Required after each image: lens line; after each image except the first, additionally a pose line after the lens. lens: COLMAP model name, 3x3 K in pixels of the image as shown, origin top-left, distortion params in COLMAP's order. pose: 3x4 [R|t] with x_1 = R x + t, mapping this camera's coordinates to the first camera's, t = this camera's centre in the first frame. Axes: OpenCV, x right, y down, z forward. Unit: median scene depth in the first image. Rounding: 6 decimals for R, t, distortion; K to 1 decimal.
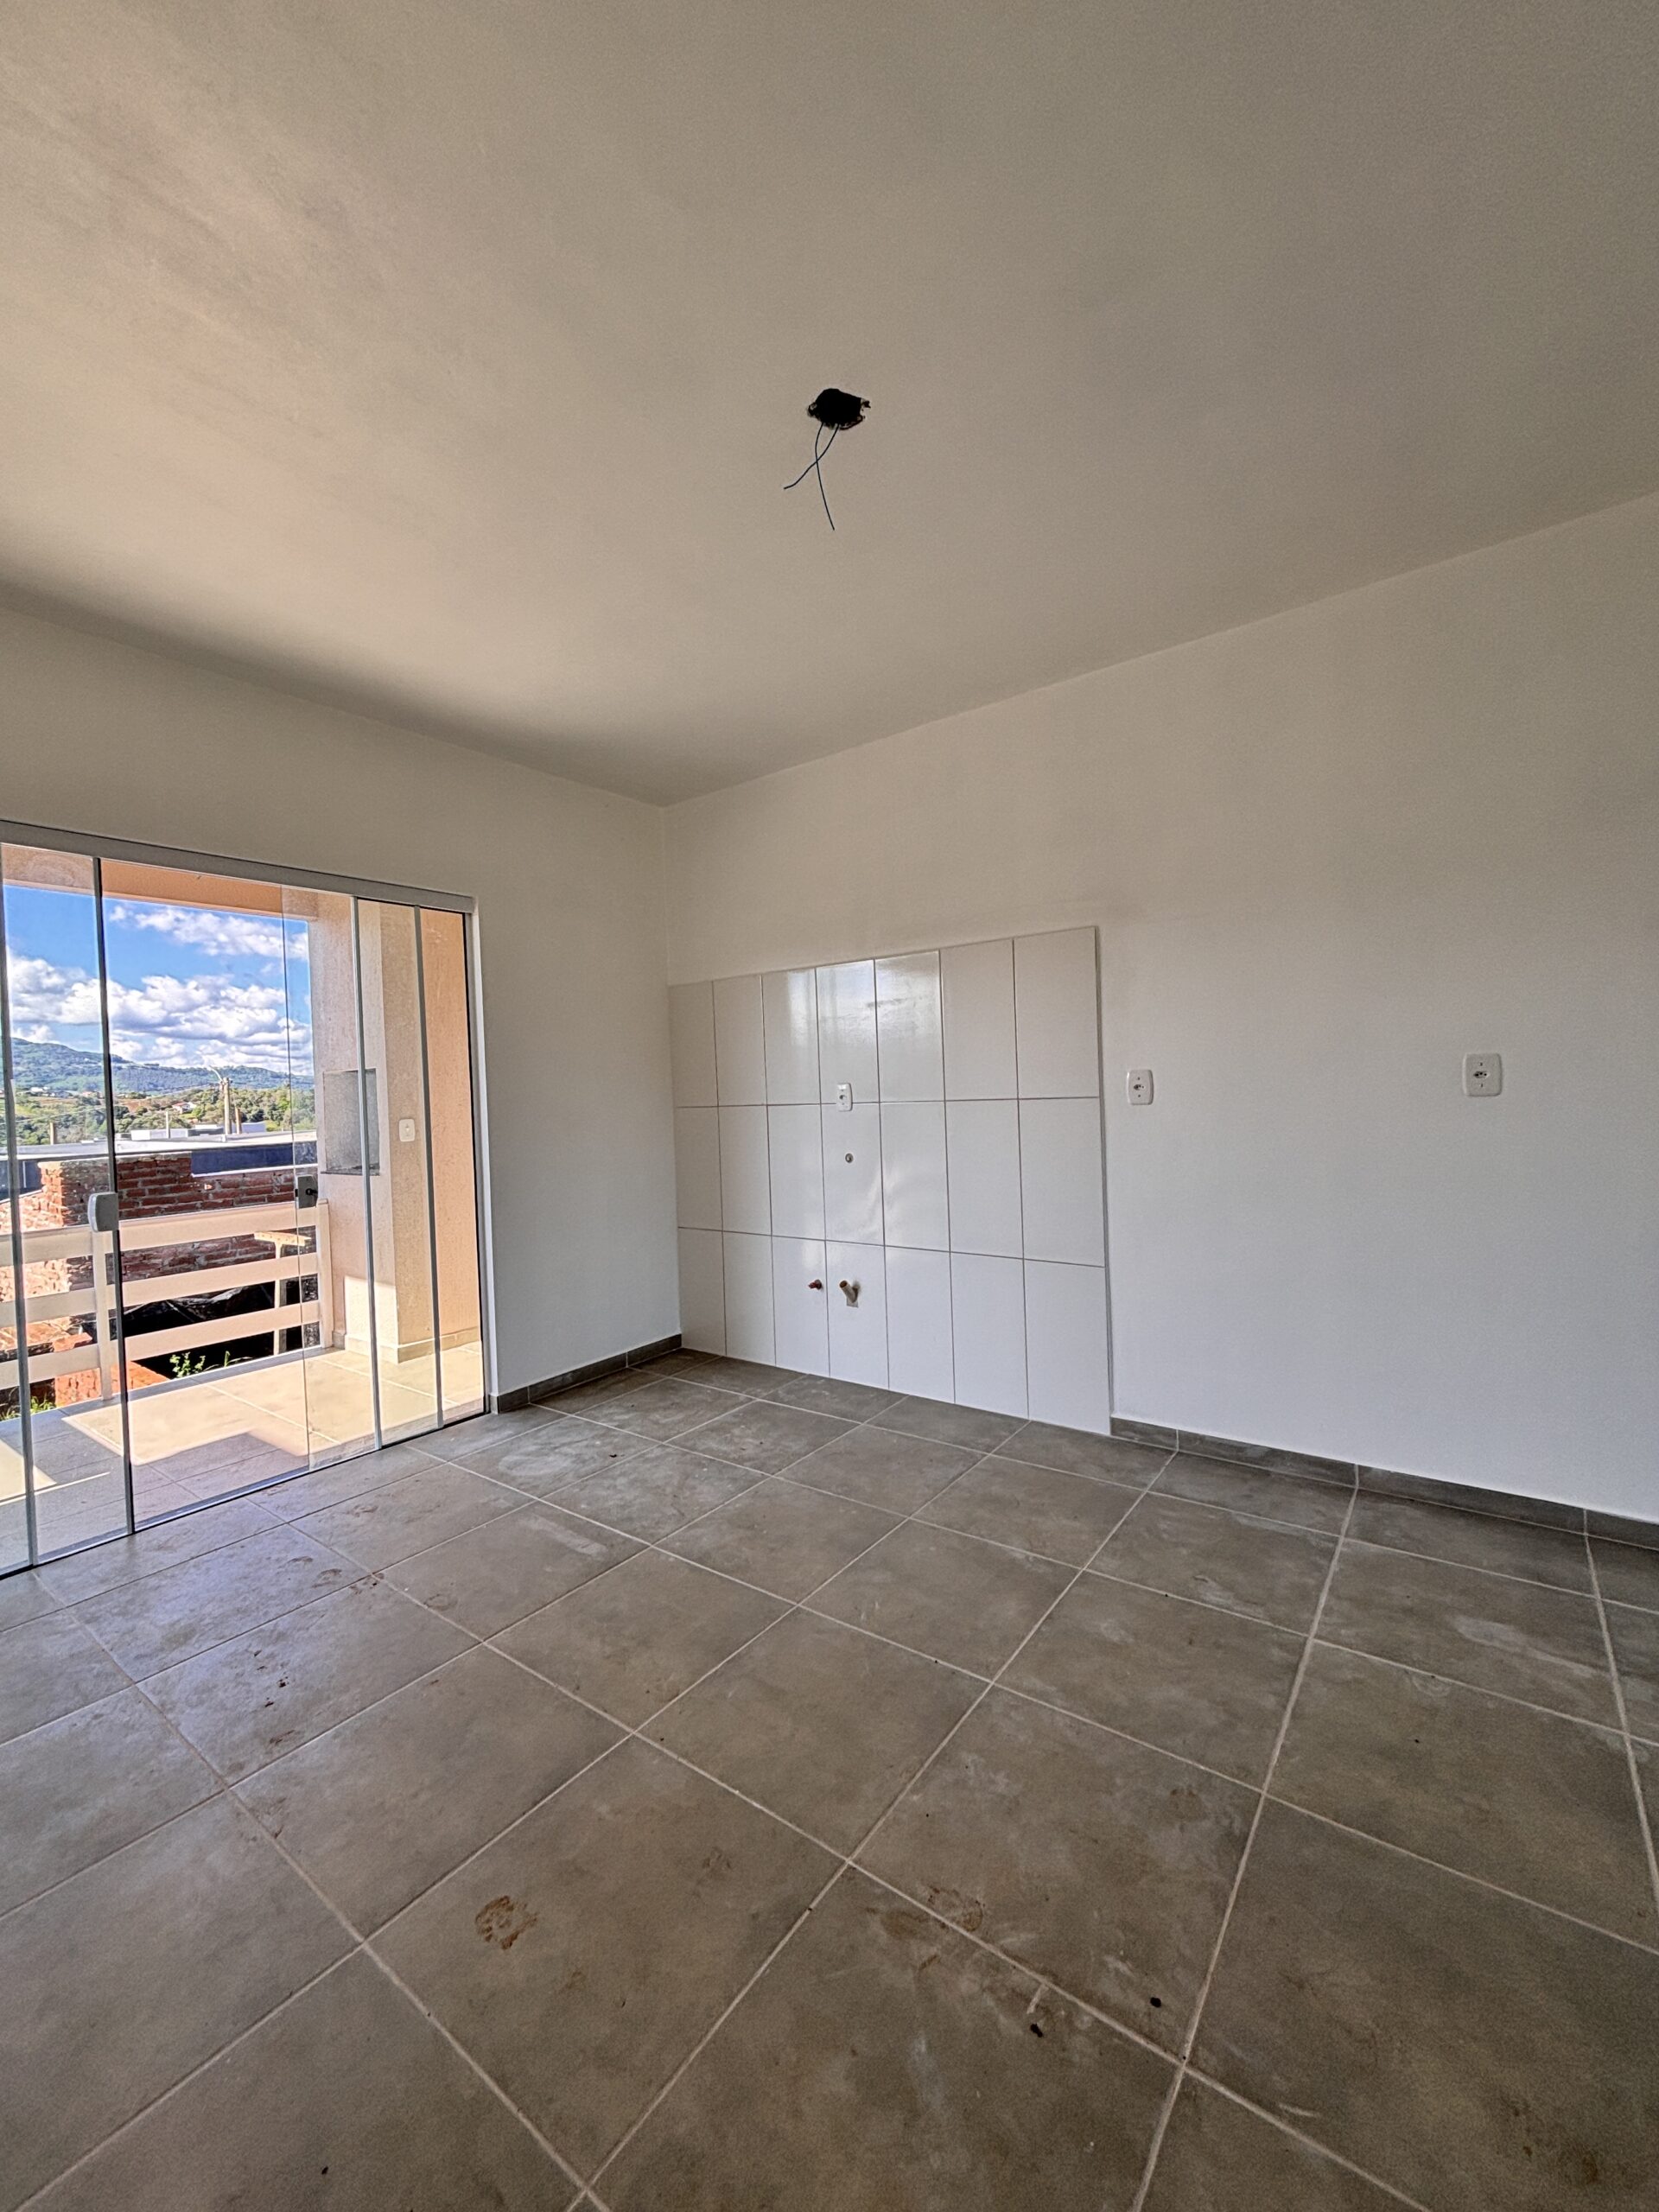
lens RADIAL K [[887.3, 0, 829.5], [0, 887.3, 1106.0], [0, 0, 1]] dist [0.001241, 0.000282]
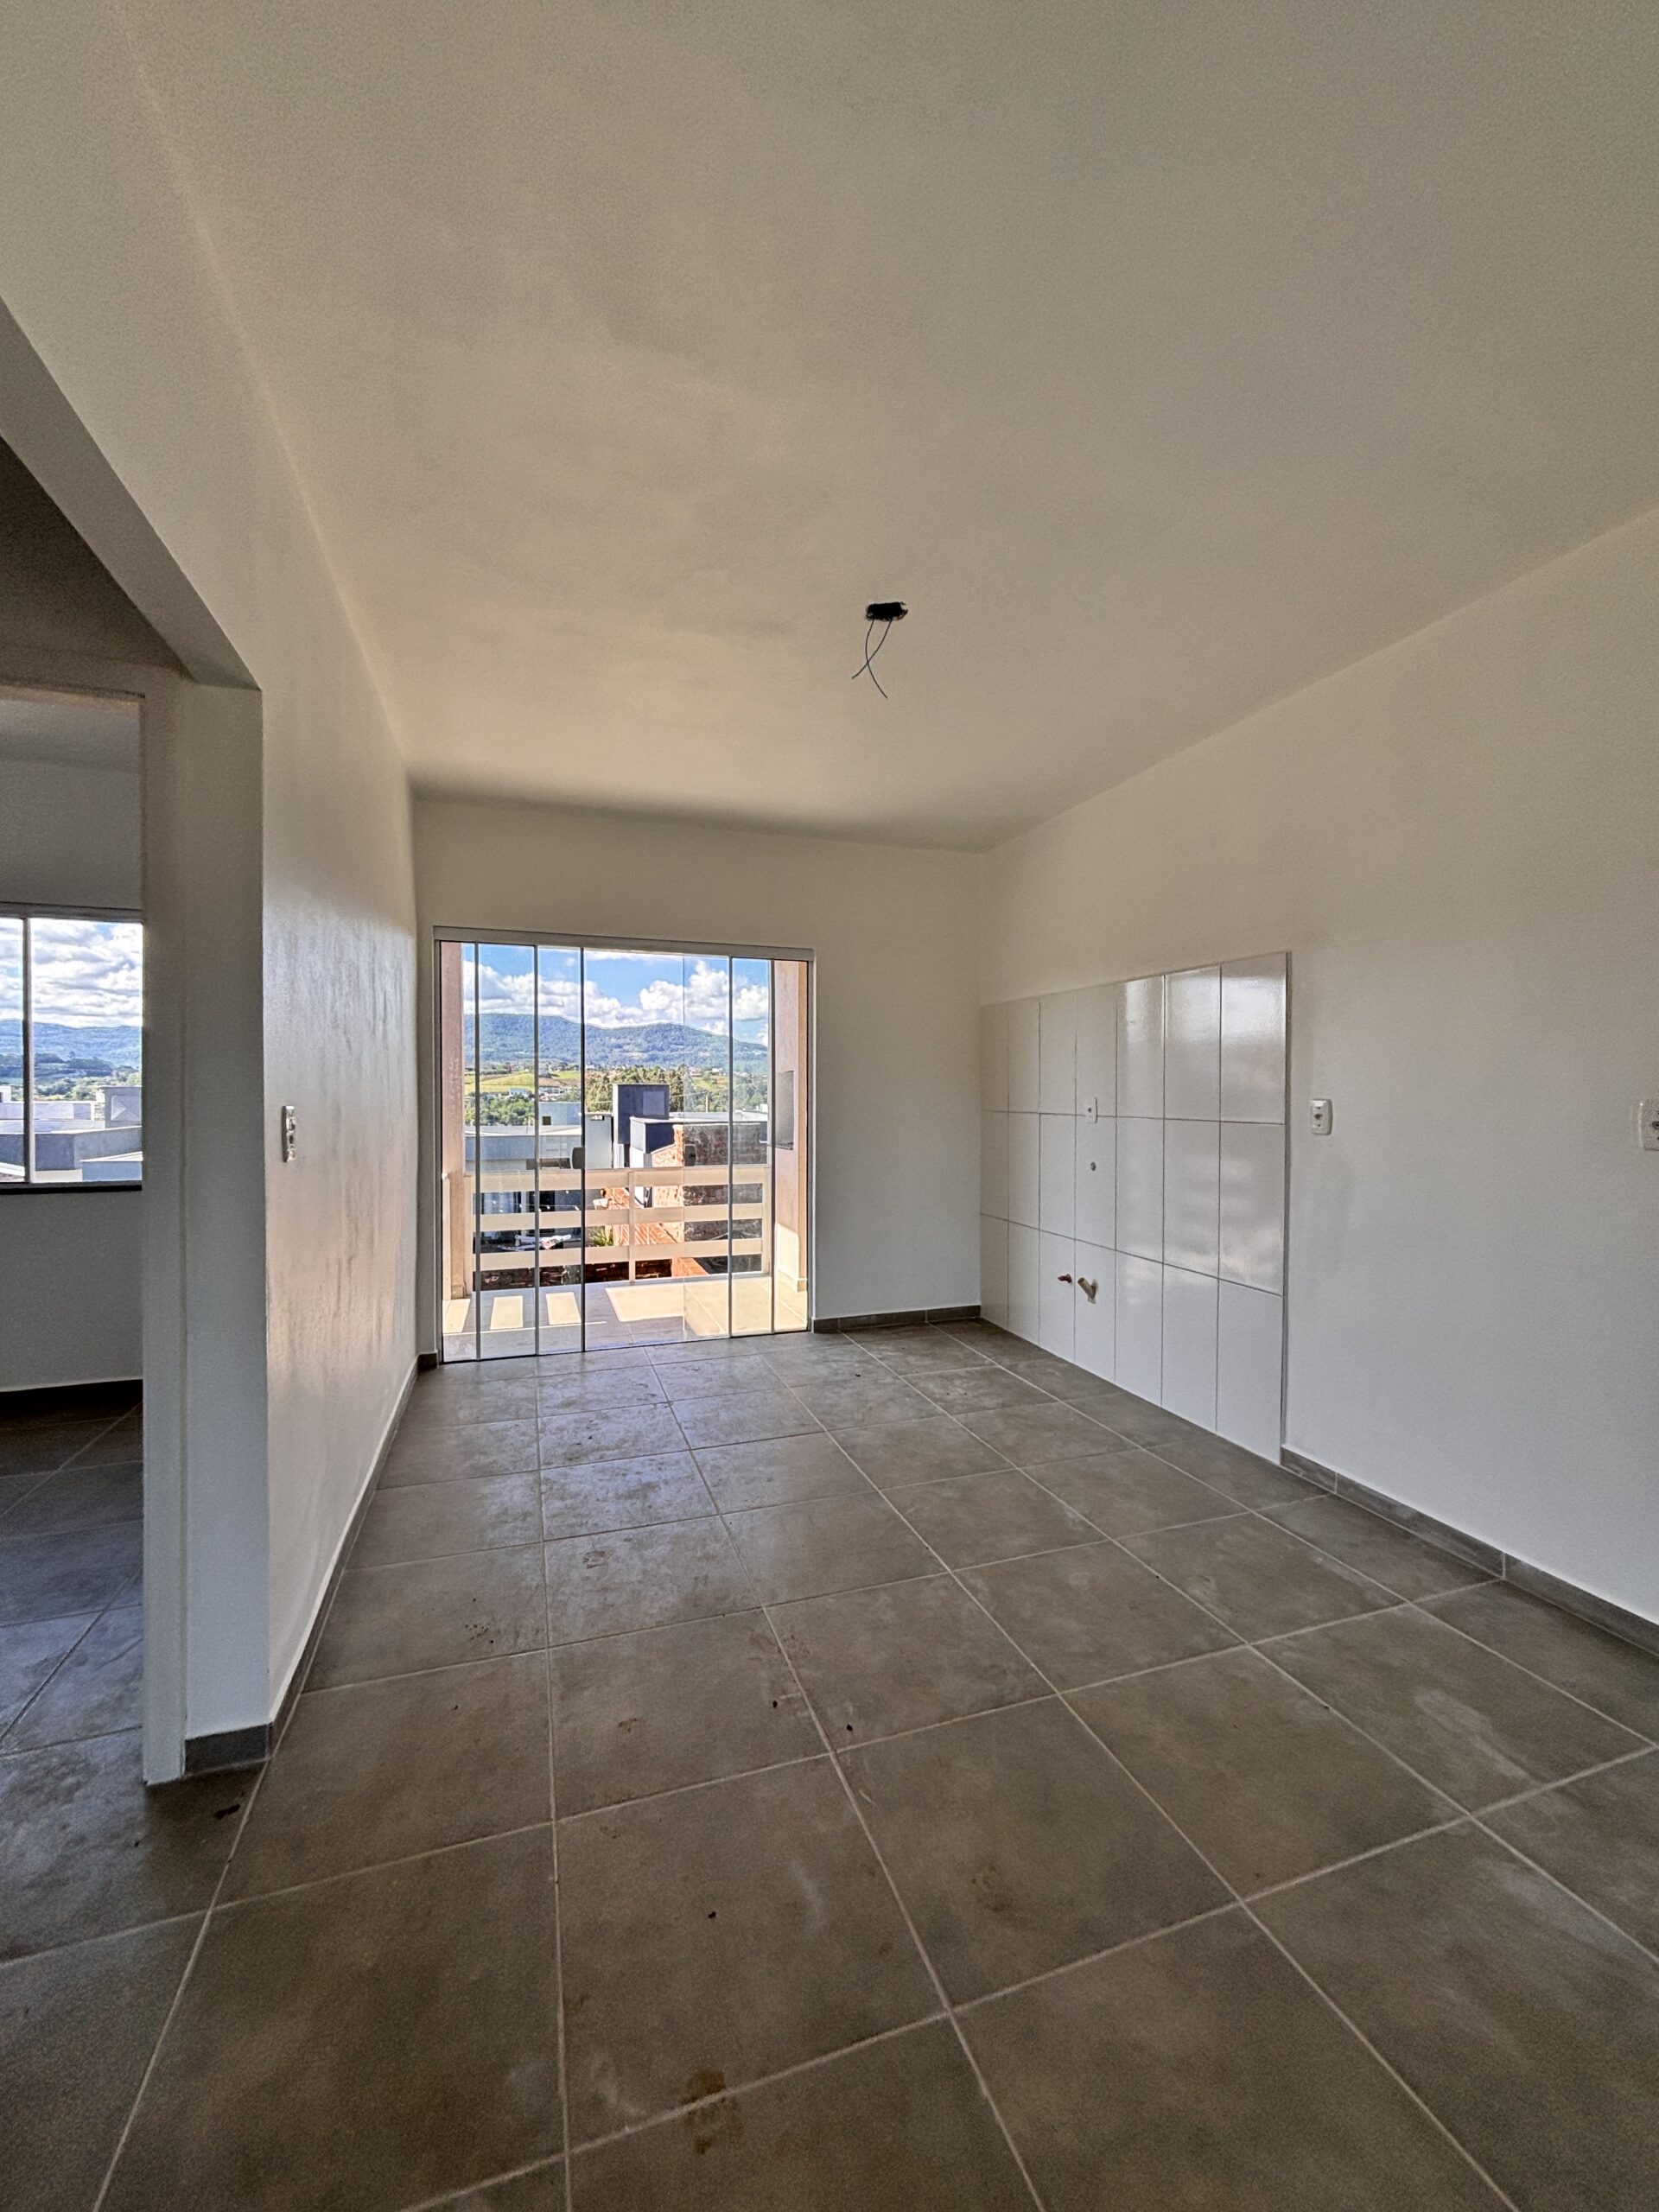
lens RADIAL K [[876.7, 0, 829.5], [0, 876.7, 1106.0], [0, 0, 1]] dist [0.009185, 0.000013]
pose [[0.830402, 0.048248, -0.555072, 0.405433], [-0.044141, 0.998809, 0.020782, -0.027161], [0.555413, 0.007244, 0.831543, -0.096483]]
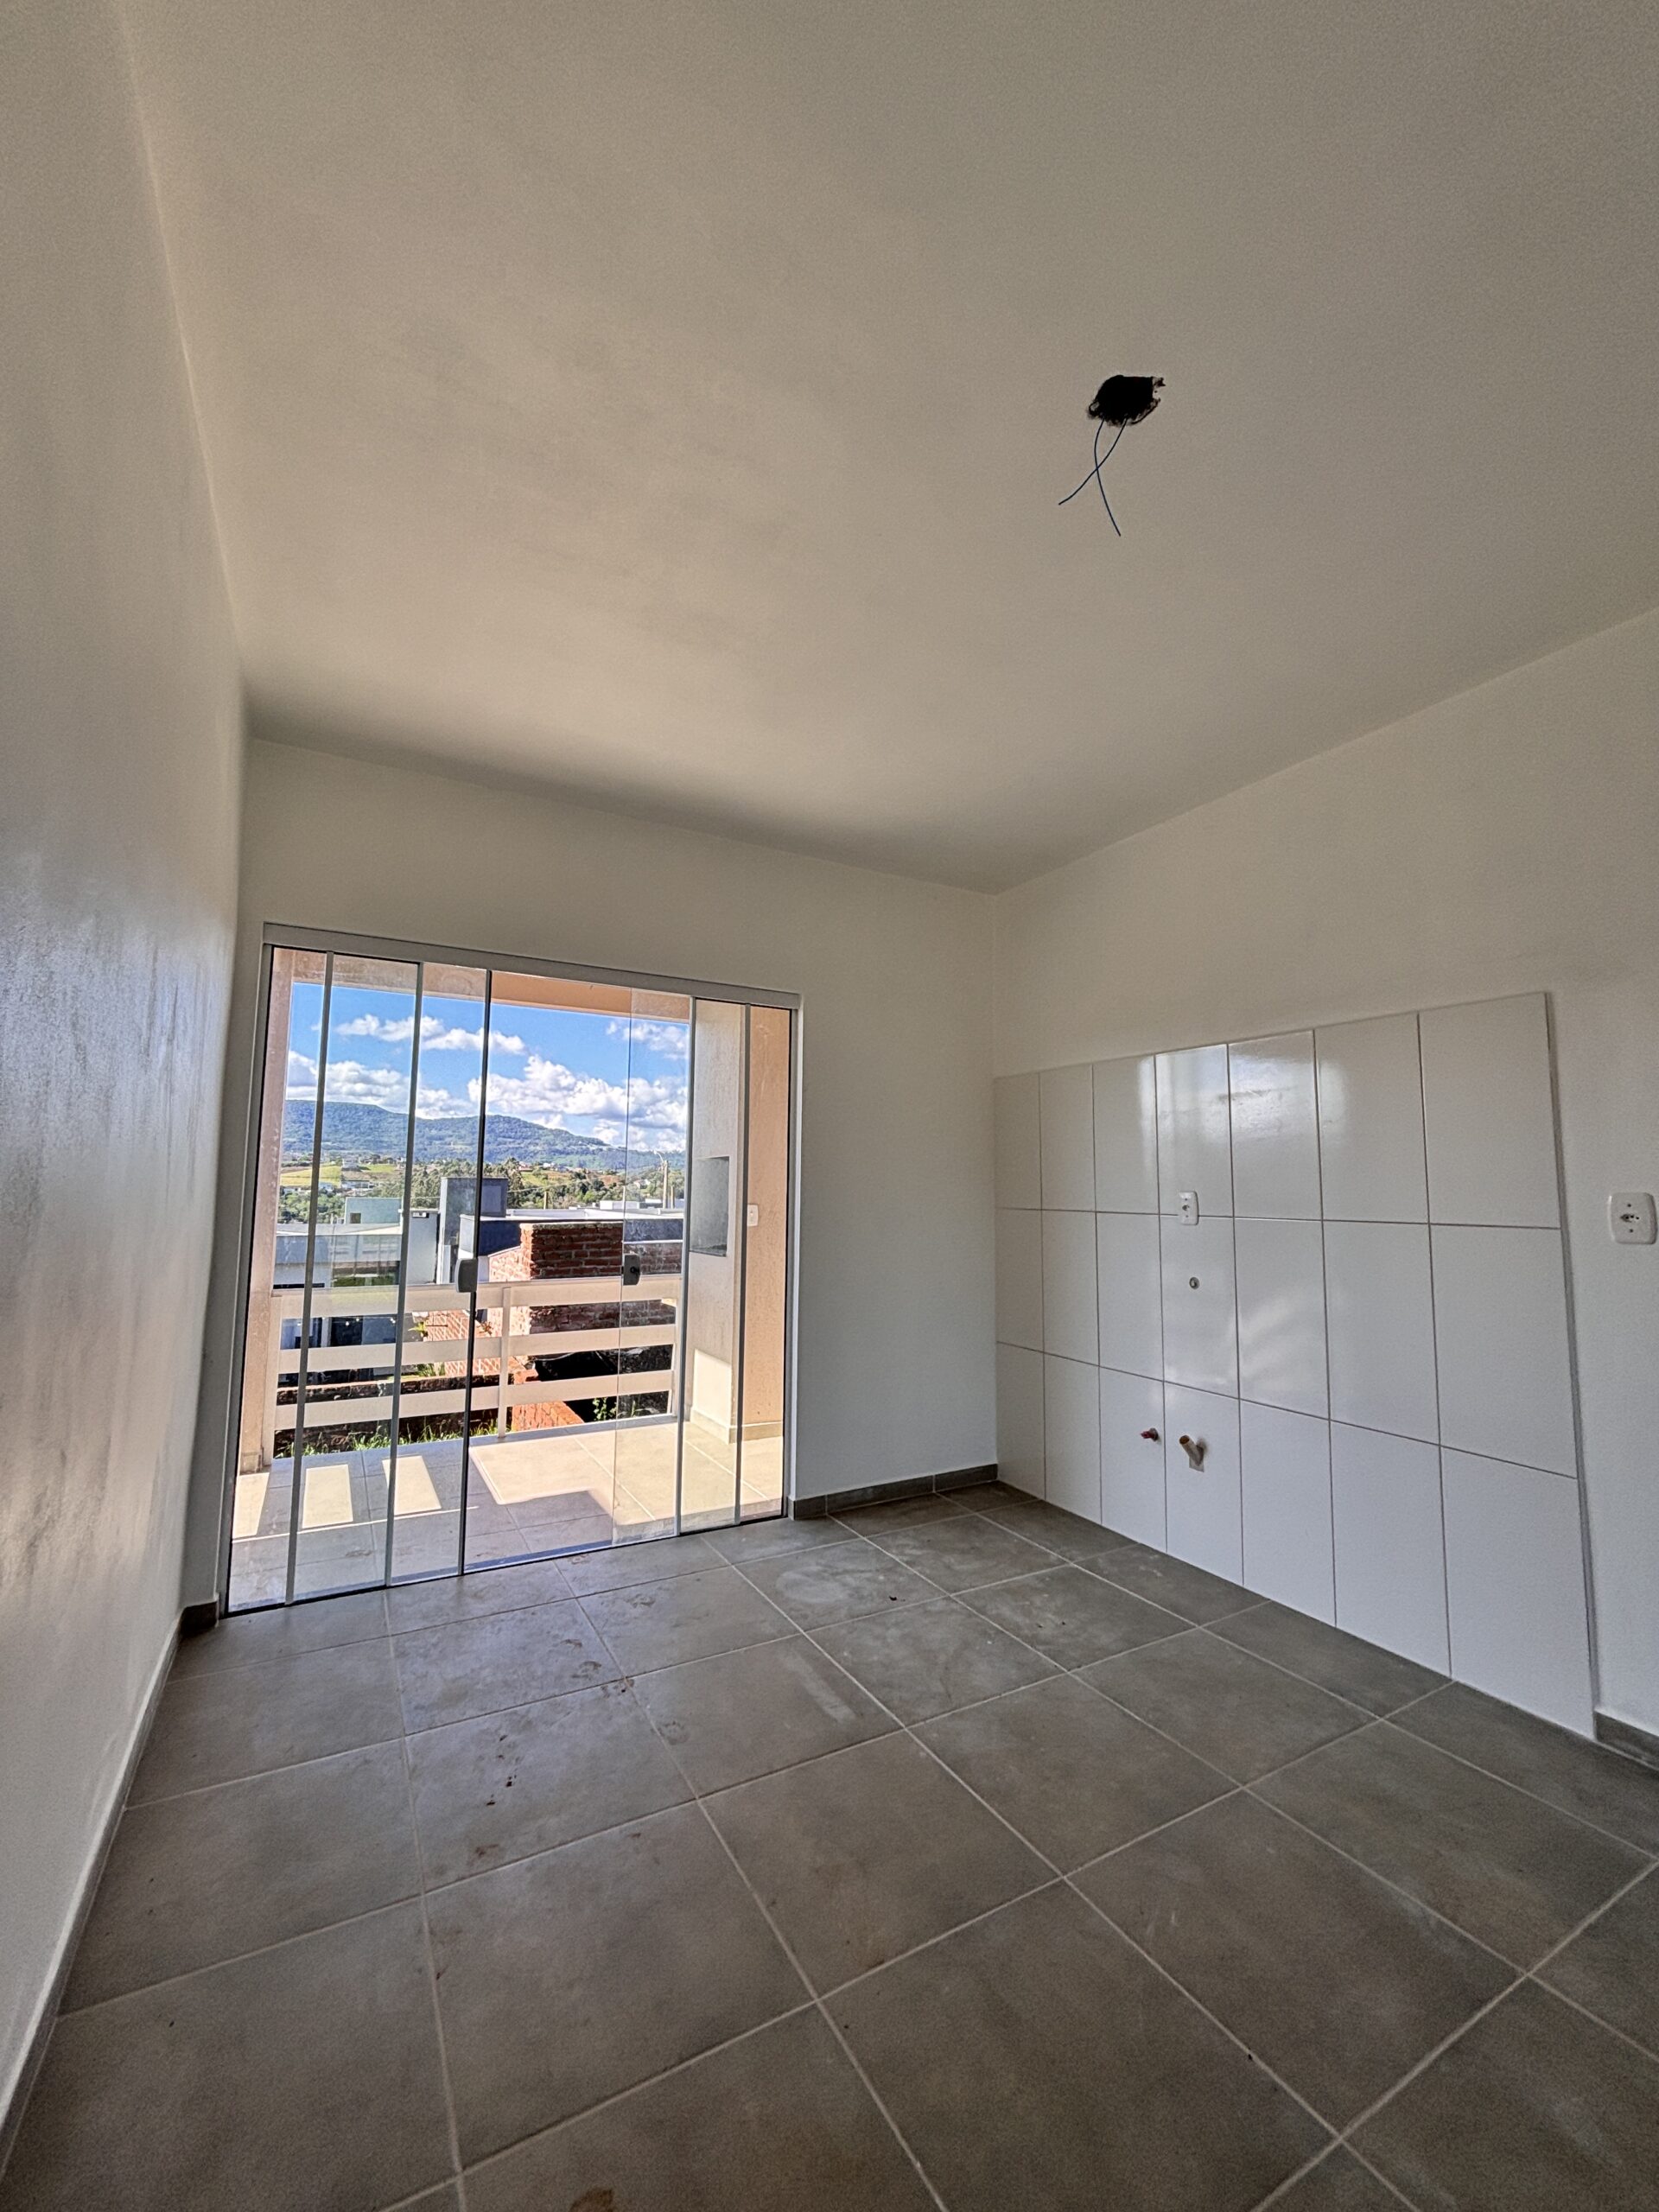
lens RADIAL K [[896.1, 0, 829.5], [0, 896.1, 1106.0], [0, 0, 1]] dist [-0.001233, 0.000877]
pose [[0.912794, 0.008492, -0.408333, 0.059775], [-0.052281, 0.993988, -0.096199, -0.007460], [0.405061, 0.109158, 0.907750, 0.099660]]
